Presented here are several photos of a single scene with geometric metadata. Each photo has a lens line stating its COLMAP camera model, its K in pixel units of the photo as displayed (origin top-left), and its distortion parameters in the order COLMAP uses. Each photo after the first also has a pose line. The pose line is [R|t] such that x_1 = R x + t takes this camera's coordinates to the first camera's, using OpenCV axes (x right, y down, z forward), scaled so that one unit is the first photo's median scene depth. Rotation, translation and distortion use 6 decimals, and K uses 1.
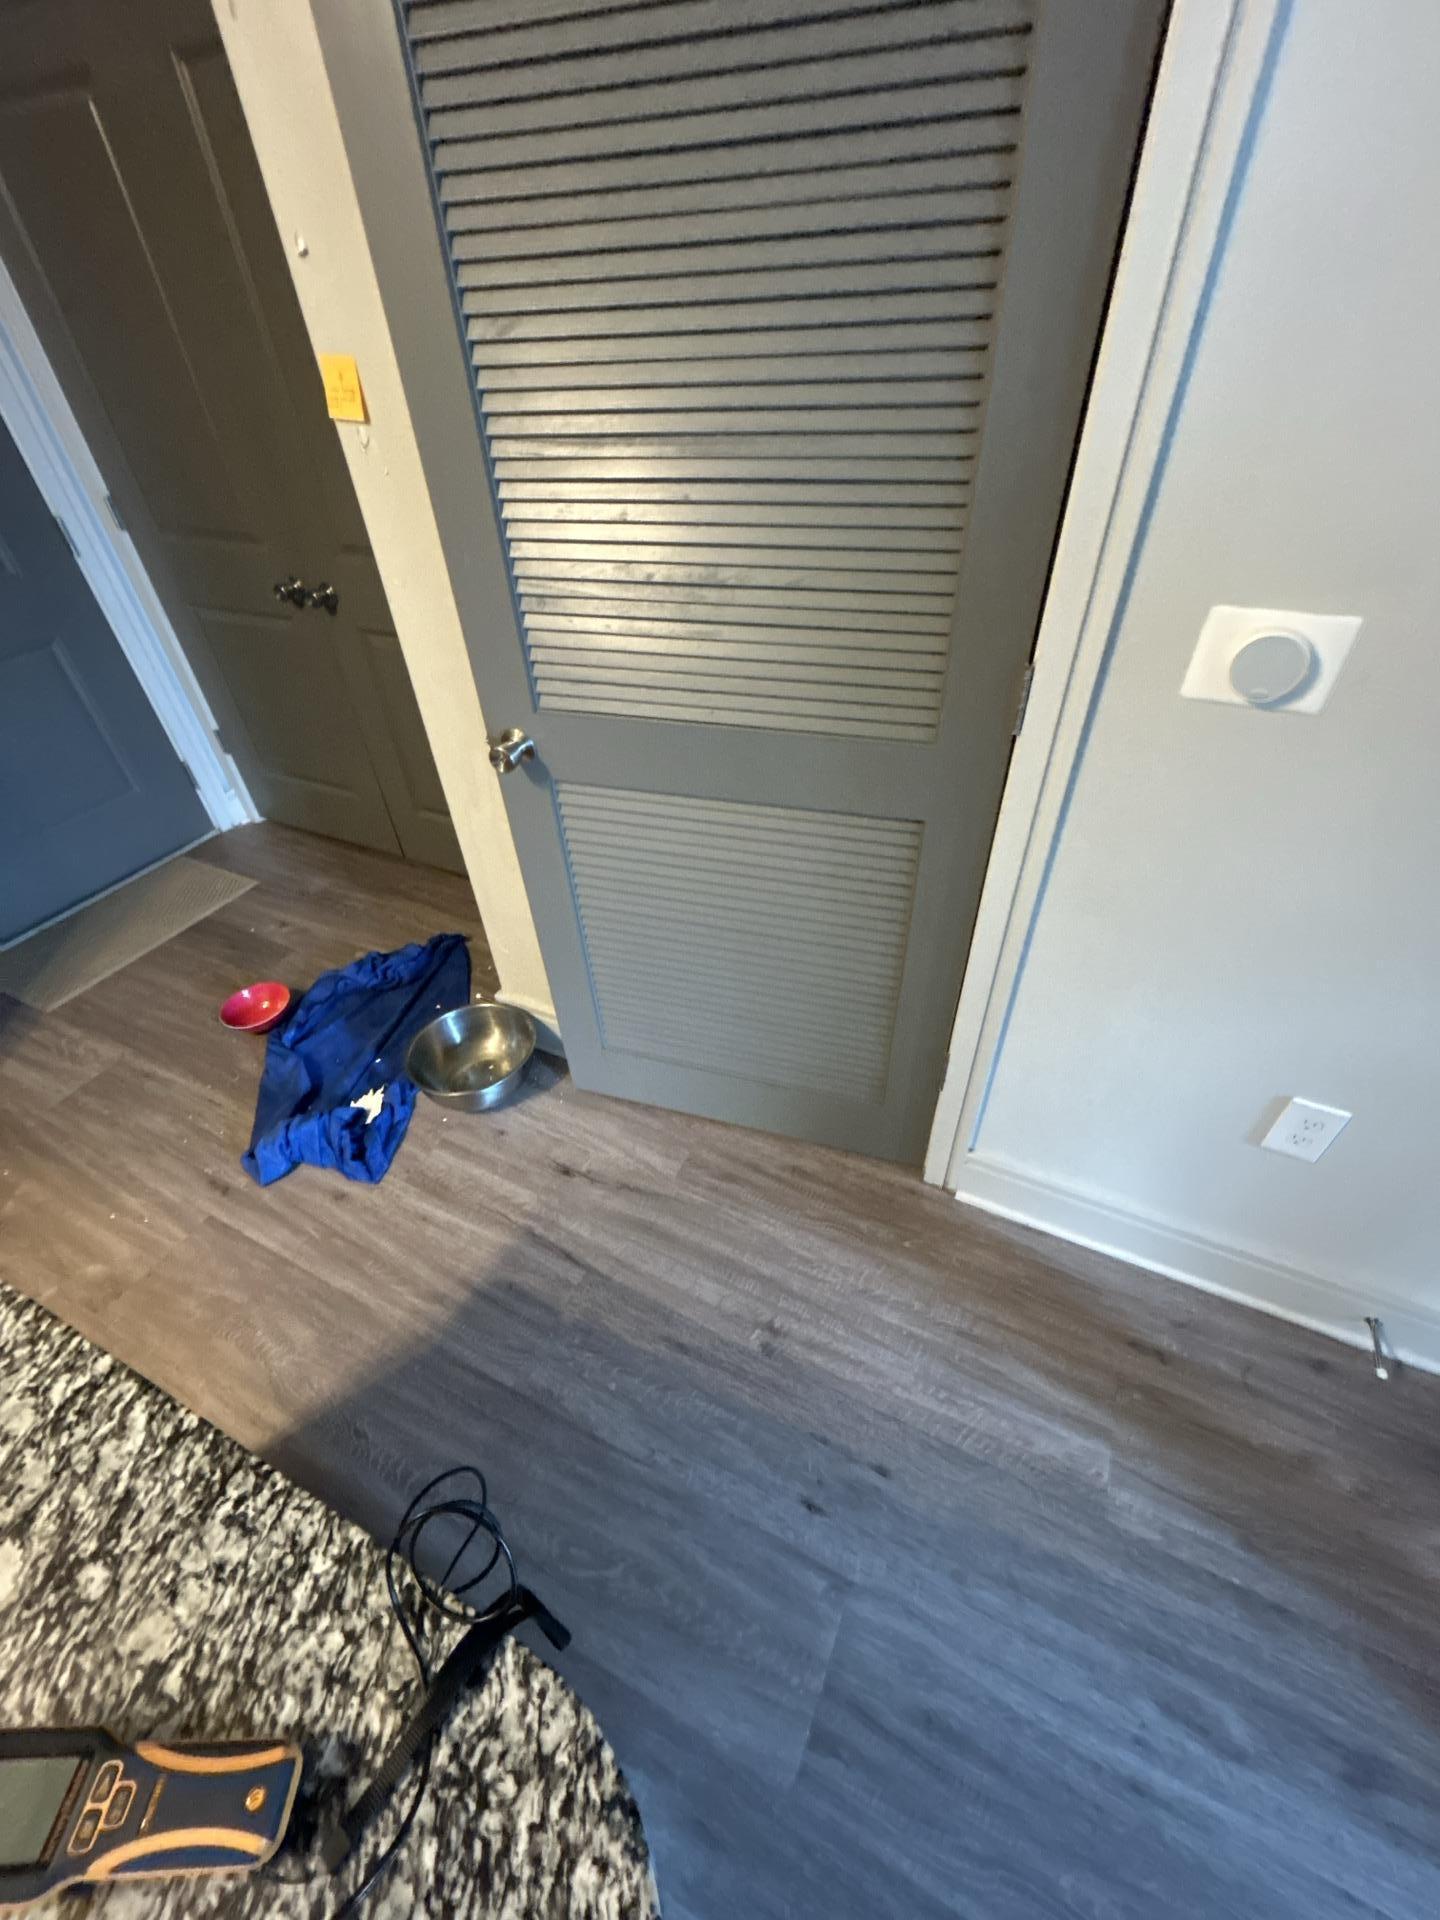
lens RADIAL K [[775.3, 0, 726.1], [0, 775.3, 954.8], [0, 0, 1]] dist [0.000367, -0.000603]
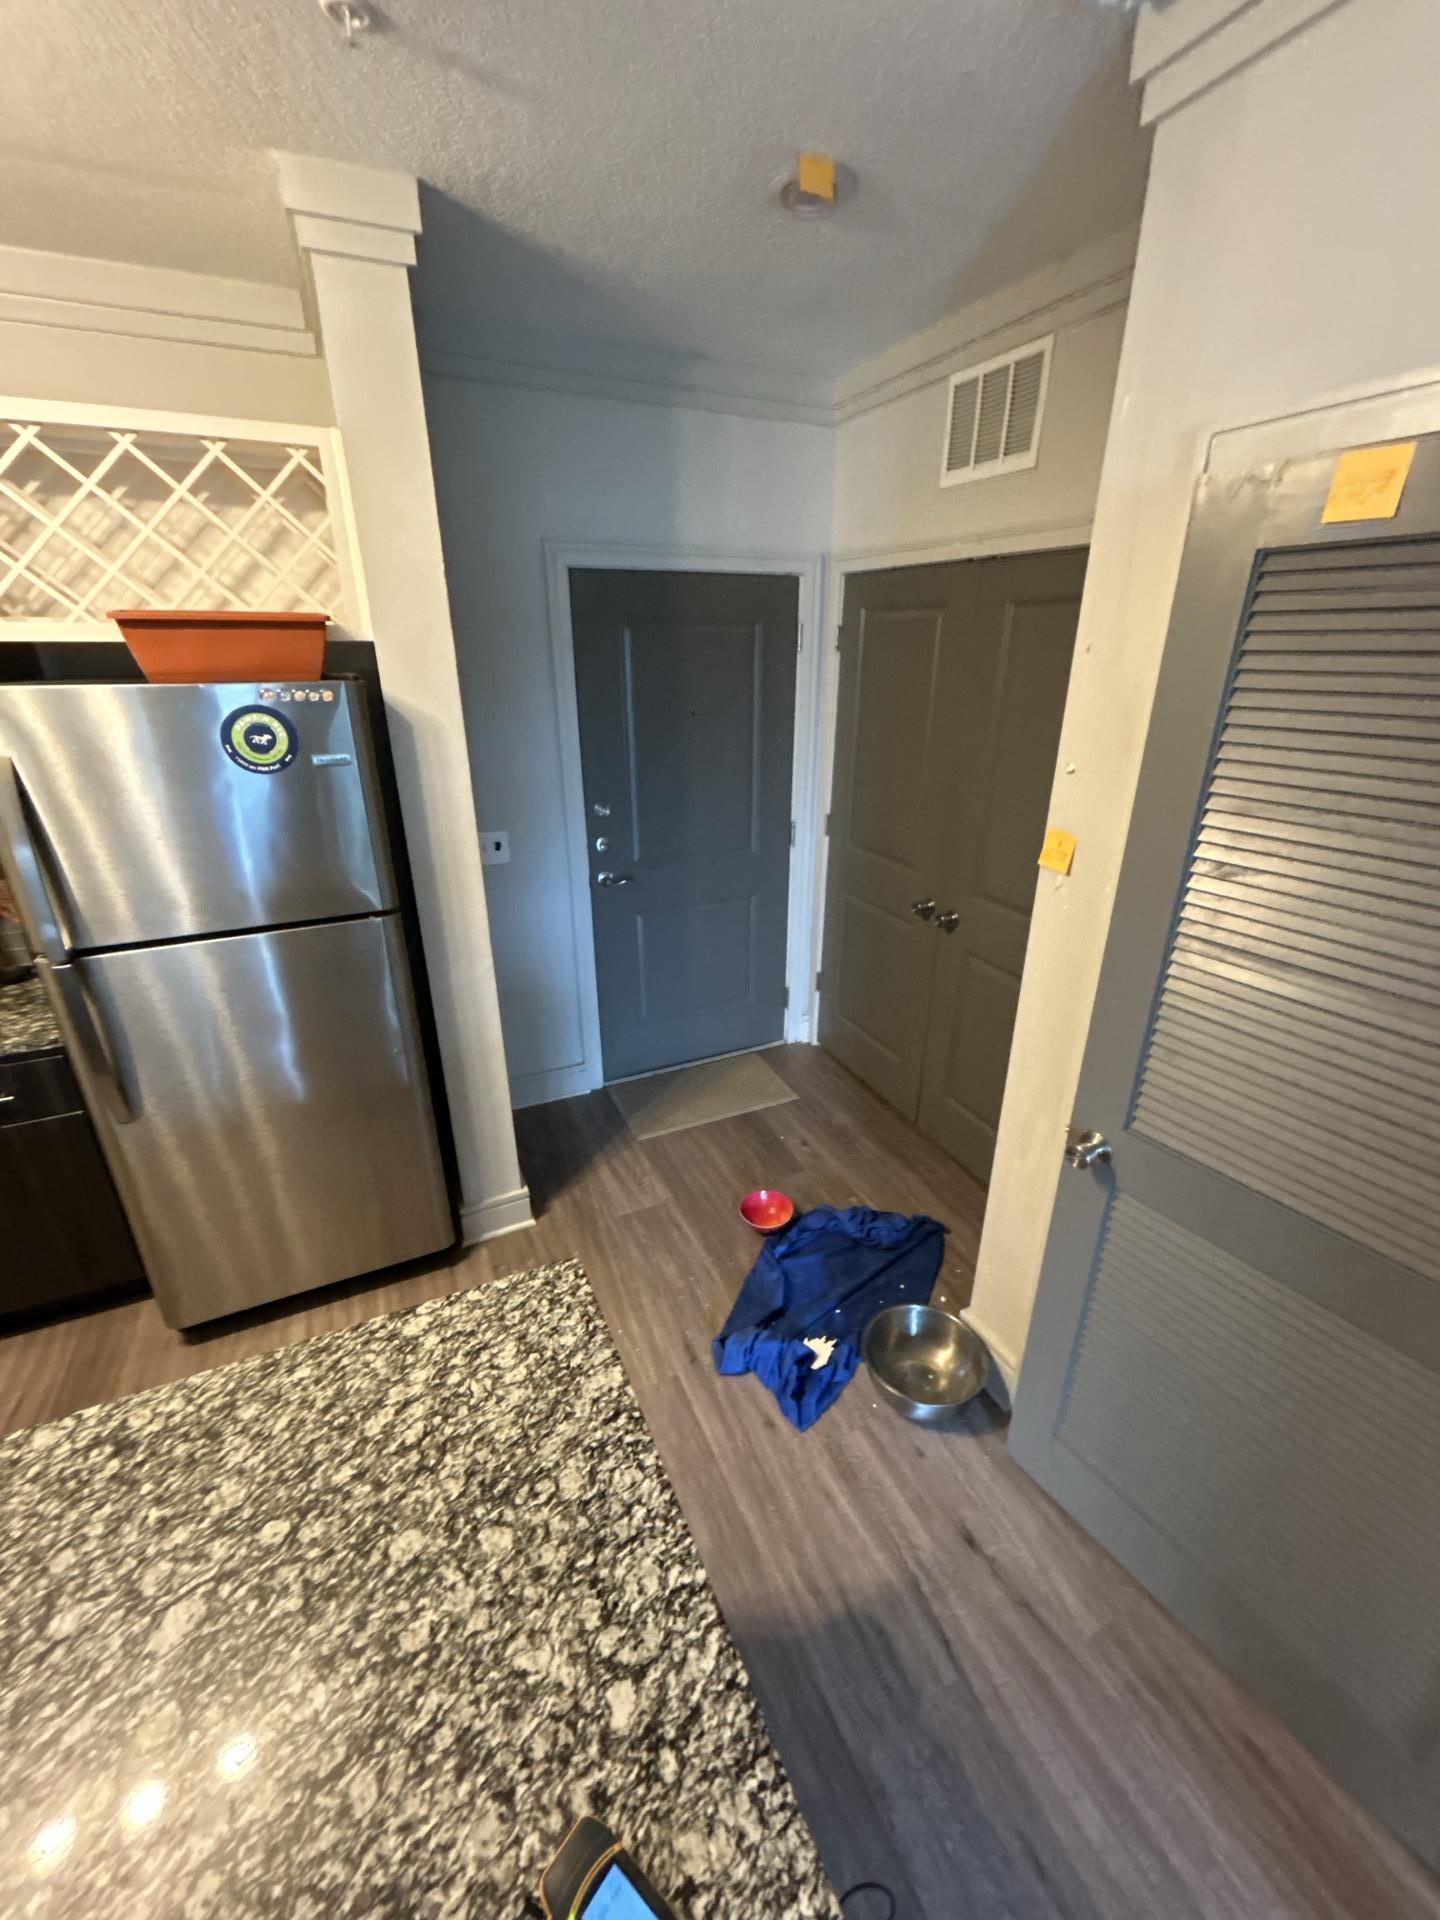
lens RADIAL K [[775.3, 0, 726.1], [0, 775.3, 954.8], [0, 0, 1]] dist [0.000367, -0.000603]
pose [[0.774528, 0.269916, -0.572059, -0.100097], [-0.423829, 0.892798, -0.152583, -0.103979], [0.469548, 0.360635, 0.805895, -0.190594]]
